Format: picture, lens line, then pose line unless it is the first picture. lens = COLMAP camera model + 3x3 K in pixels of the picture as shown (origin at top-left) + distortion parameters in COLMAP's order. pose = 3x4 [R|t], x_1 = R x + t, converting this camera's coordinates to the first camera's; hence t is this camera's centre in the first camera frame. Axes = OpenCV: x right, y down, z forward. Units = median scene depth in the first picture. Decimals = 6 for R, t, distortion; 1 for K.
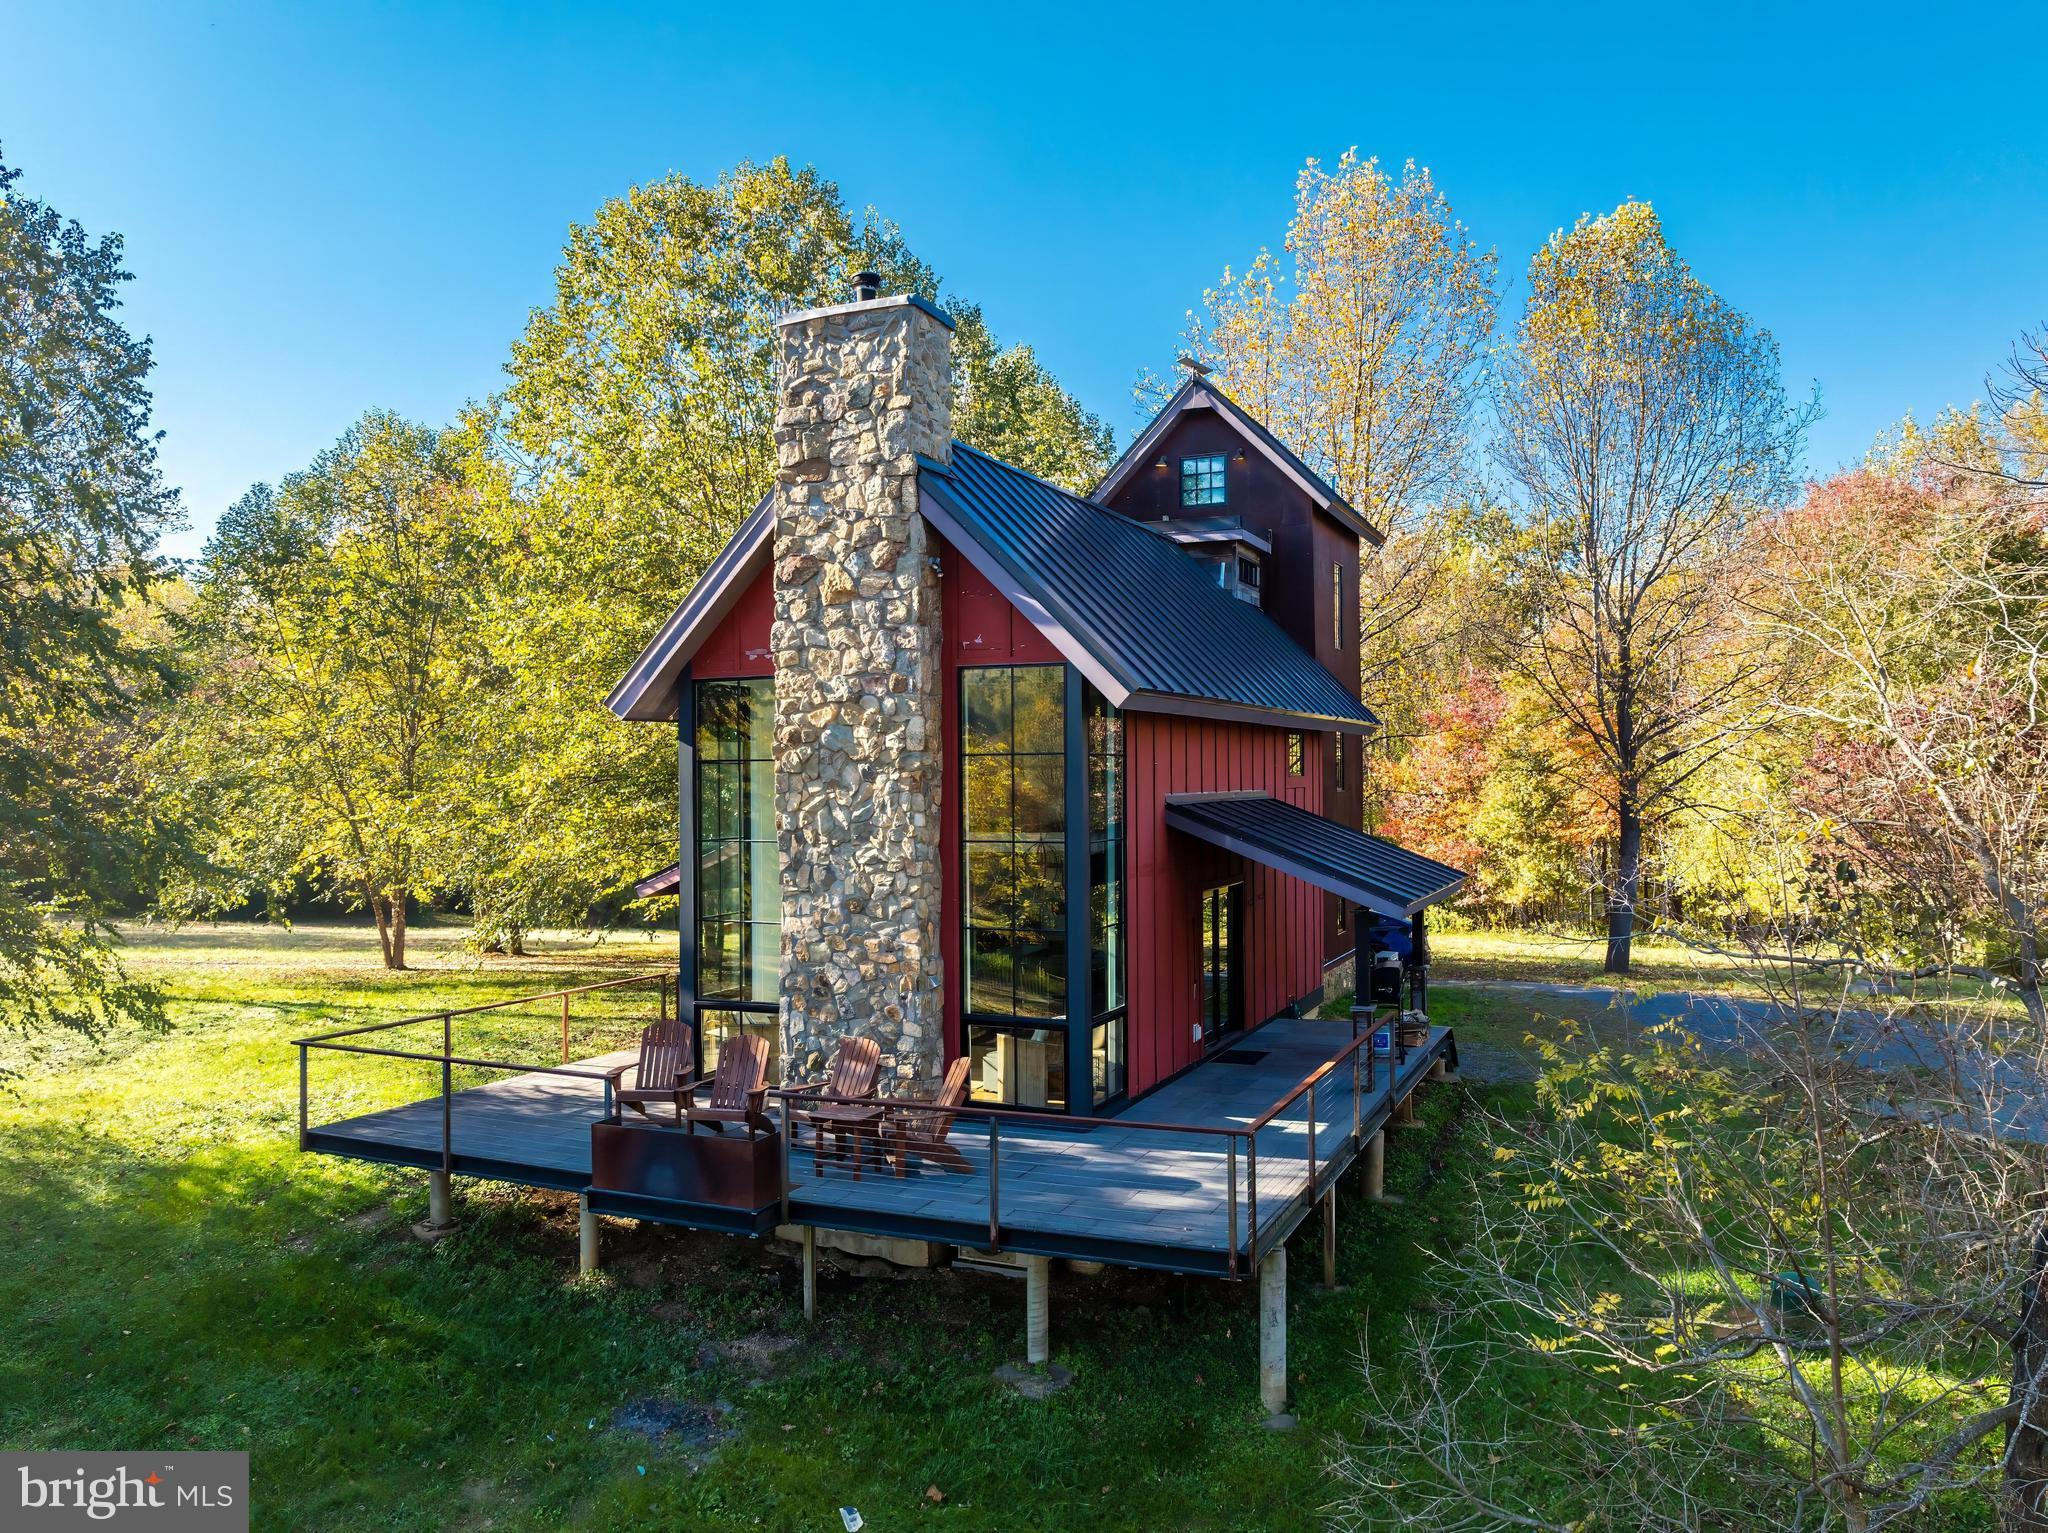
lens RADIAL K [[1458.4, 0, 1024.0], [0, 1458.4, 766.5], [0, 0, 1]] dist [-0.029490, 0.003087]
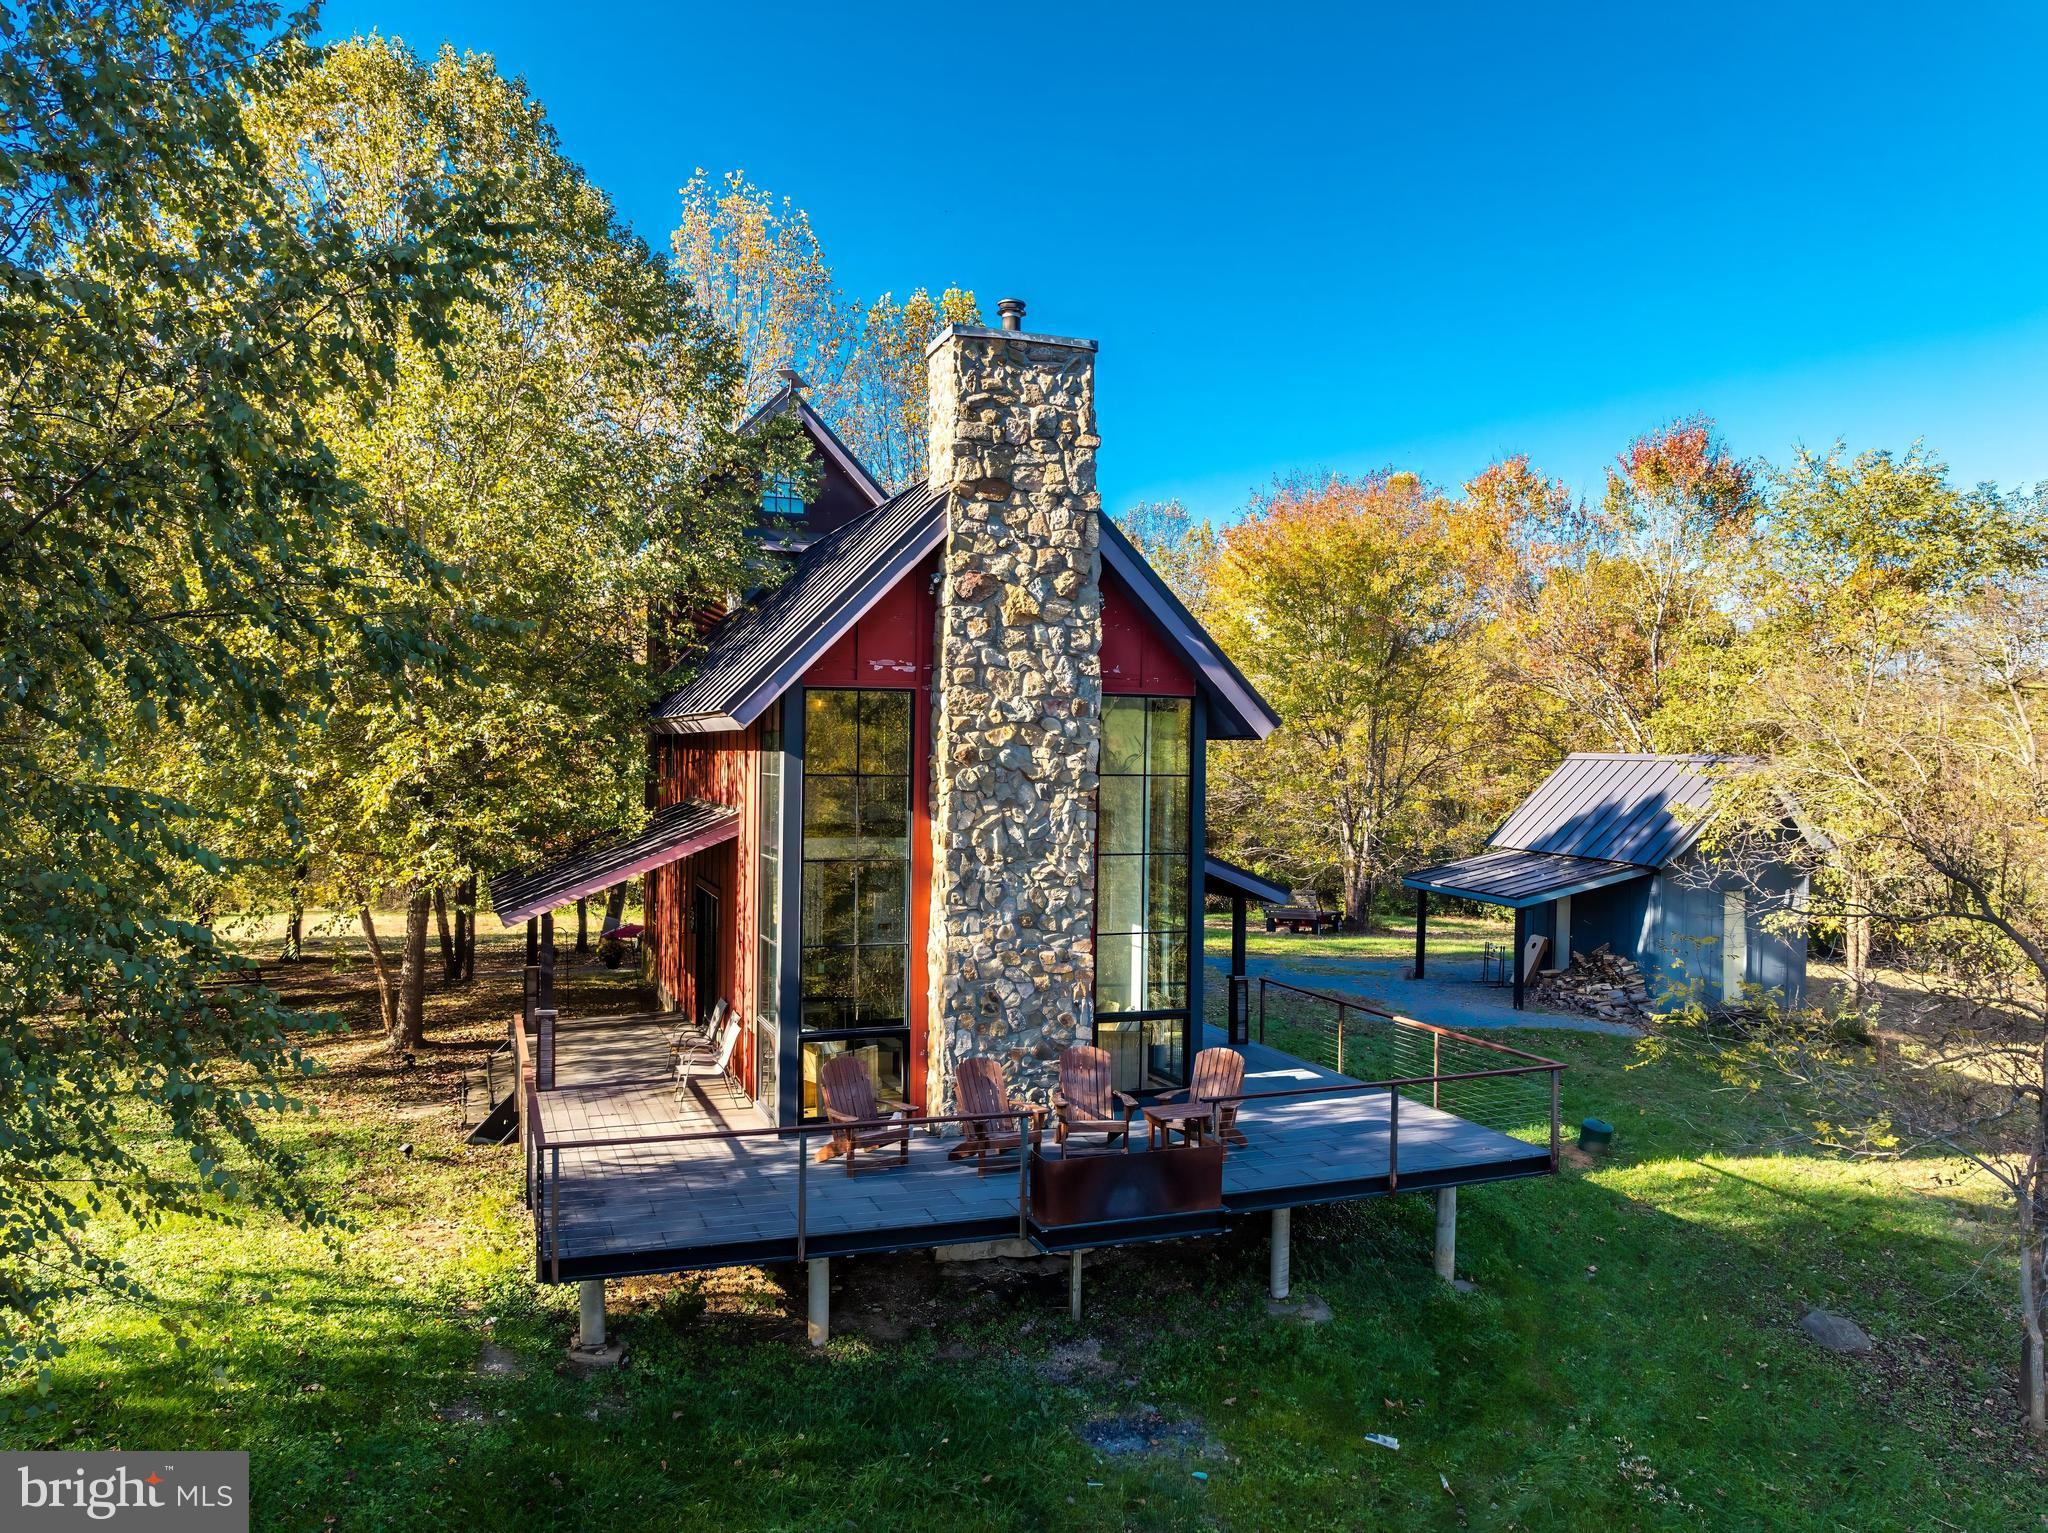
lens RADIAL K [[1420.2, 0, 1024.0], [0, 1420.2, 766.5], [0, 0, 1]] dist [-0.025570, -0.004273]
pose [[0.722818, 0.011680, 0.690940, -0.813454], [-0.024094, 0.999675, 0.008307, -0.021762], [-0.690619, -0.022653, 0.722864, 0.278312]]
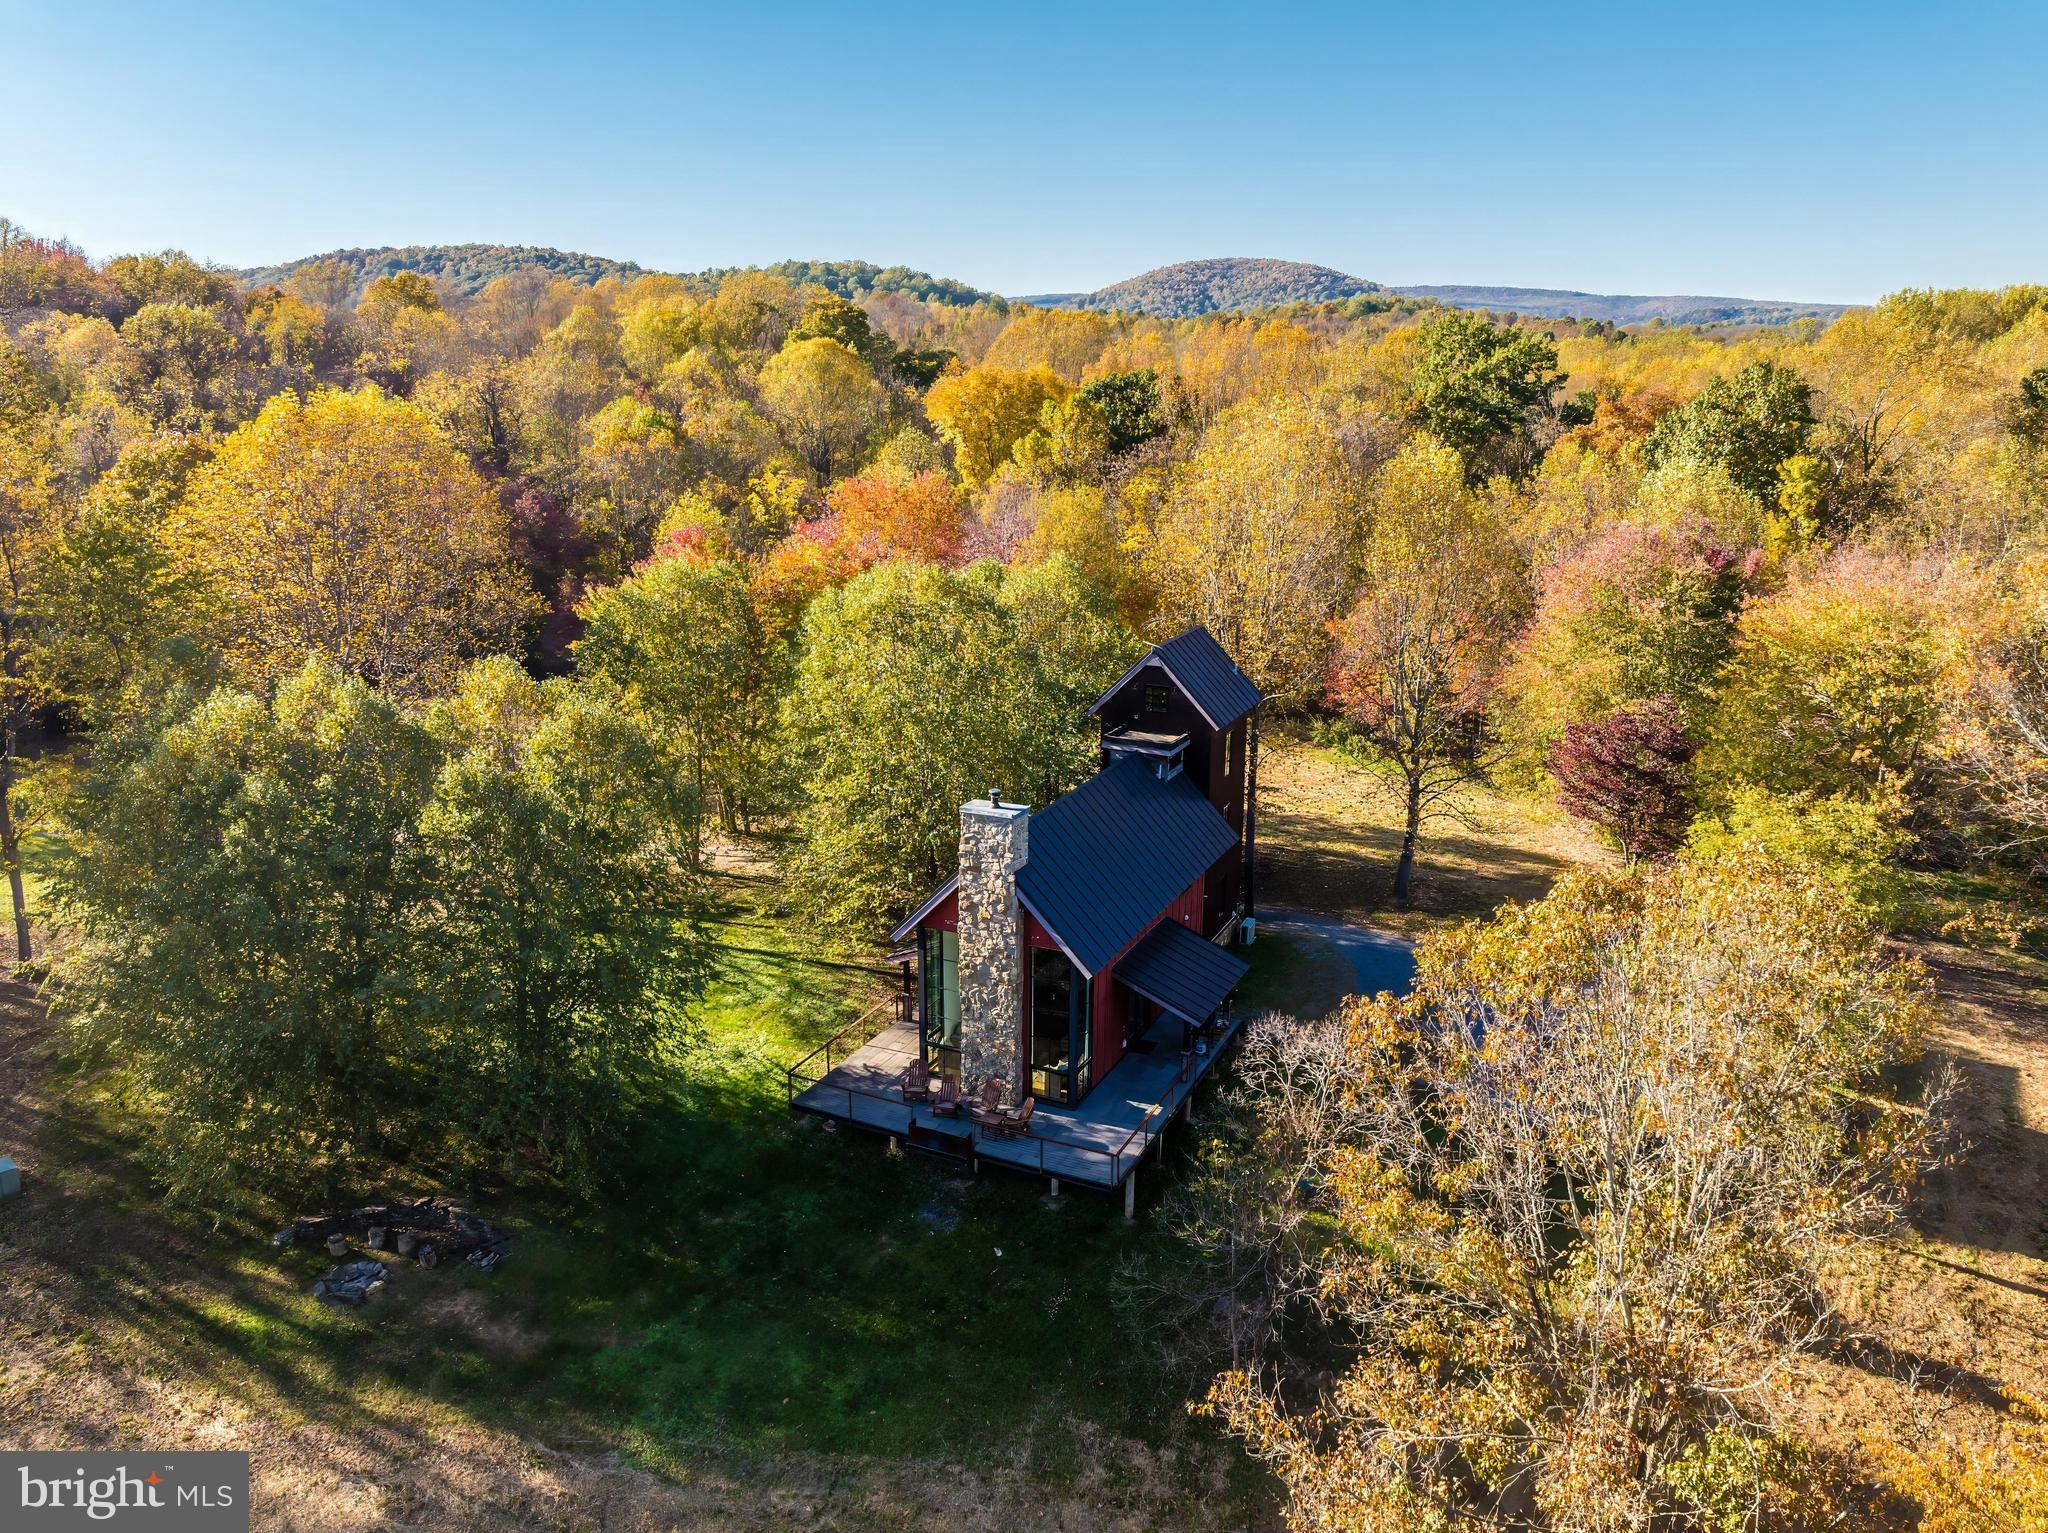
lens RADIAL K [[1457.6, 0, 1032.4], [0, 1457.6, 715.0], [0, 0, 1]] dist [-0.043091, -0.000938]
pose [[0.999583, 0.018890, -0.021851, 0.008609], [-0.012897, 0.968791, 0.247544, -1.122924], [0.025845, -0.247159, 0.968630, -1.442733]]
